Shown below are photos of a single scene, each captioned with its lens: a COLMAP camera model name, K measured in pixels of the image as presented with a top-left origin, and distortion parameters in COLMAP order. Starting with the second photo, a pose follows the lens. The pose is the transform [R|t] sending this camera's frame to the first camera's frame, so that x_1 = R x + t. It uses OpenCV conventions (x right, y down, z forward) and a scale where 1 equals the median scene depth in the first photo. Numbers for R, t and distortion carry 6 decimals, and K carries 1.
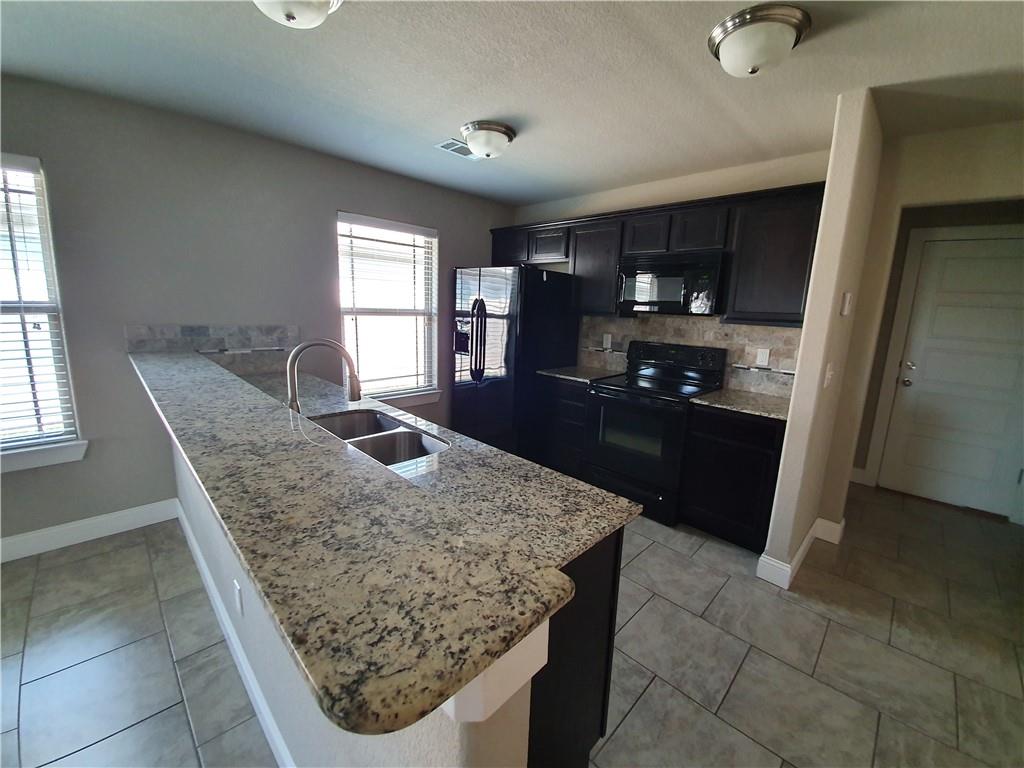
lens RADIAL K [[416.6, 0, 507.7], [0, 416.6, 383.1], [0, 0, 1]] dist [-0.005444, -0.001189]
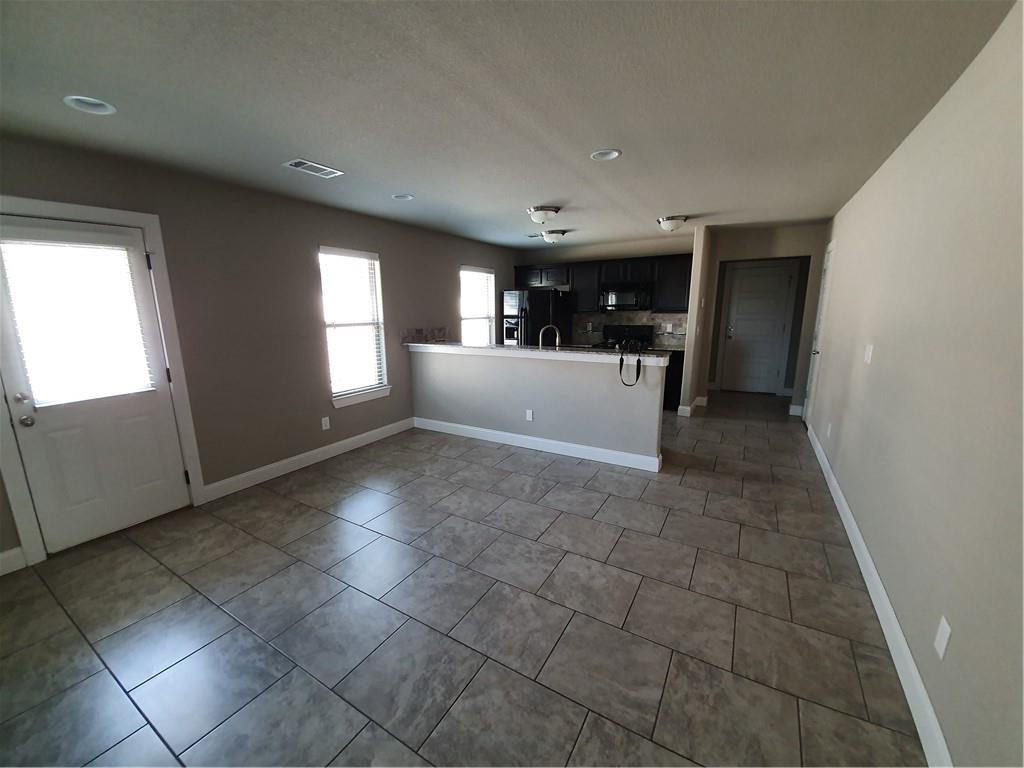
lens RADIAL K [[416.6, 0, 473.4], [0, 416.6, 393.1], [0, 0, 1]] dist [-0.005444, -0.001189]
pose [[0.980076, -0.089652, 0.177239, -0.717962], [0.086083, 0.995902, 0.027742, 0.114544], [-0.179000, -0.011932, 0.983777, -0.856125]]
